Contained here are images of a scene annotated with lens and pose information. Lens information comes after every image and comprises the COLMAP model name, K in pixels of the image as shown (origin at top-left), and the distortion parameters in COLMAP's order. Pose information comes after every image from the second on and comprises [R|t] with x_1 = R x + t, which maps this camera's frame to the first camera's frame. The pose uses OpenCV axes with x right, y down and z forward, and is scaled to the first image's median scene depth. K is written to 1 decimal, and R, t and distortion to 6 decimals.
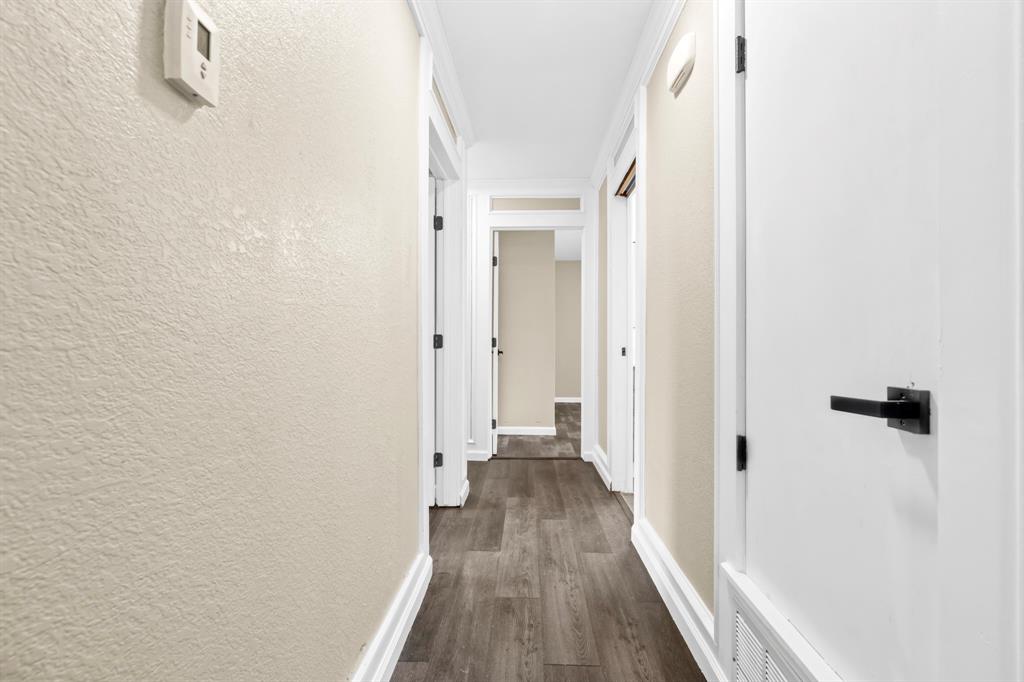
lens RADIAL K [[465.1, 0, 512.8], [0, 465.1, 339.8], [0, 0, 1]] dist [-0.008700, 0.003416]
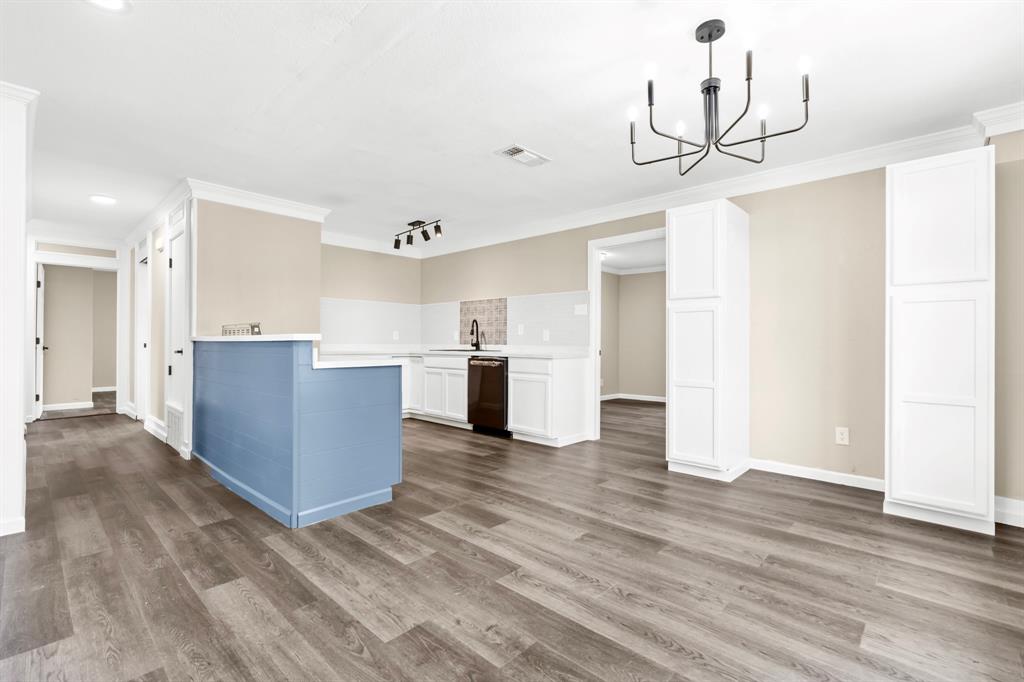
lens RADIAL K [[465.1, 0, 515.4], [0, 465.1, 344.7], [0, 0, 1]] dist [-0.008700, 0.003416]
pose [[0.656861, 0.003144, 0.754005, -0.150457], [-0.002675, 0.999995, -0.001840, 0.016142], [-0.754007, -0.000808, 0.656866, -1.064111]]
